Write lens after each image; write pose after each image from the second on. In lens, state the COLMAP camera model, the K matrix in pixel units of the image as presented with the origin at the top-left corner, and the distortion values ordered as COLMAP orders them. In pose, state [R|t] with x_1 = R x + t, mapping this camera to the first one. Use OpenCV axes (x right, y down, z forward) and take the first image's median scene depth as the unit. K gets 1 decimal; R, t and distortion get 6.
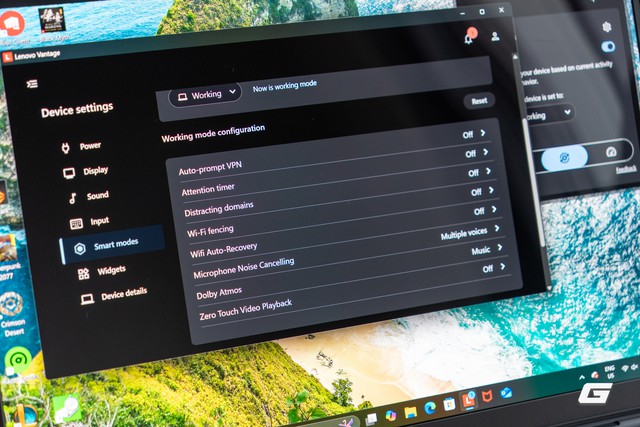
lens RADIAL K [[1395.3, 0, 320.0], [0, 1395.3, 213.5], [0, 0, 1]] dist [-0.013380, 0.581760]
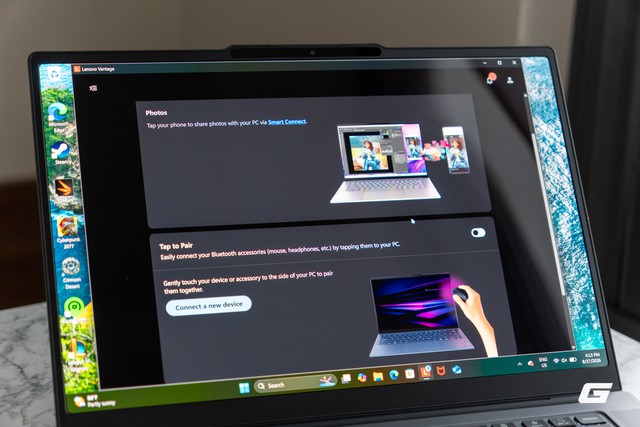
lens RADIAL K [[1395.3, 0, 320.0], [0, 1395.3, 213.5], [0, 0, 1]] dist [-0.013380, 0.581760]
pose [[0.997474, -0.009296, -0.070421, 0.112918], [-0.009950, 0.963337, -0.268108, 0.373311], [0.070332, 0.268131, 0.960812, -0.289187]]
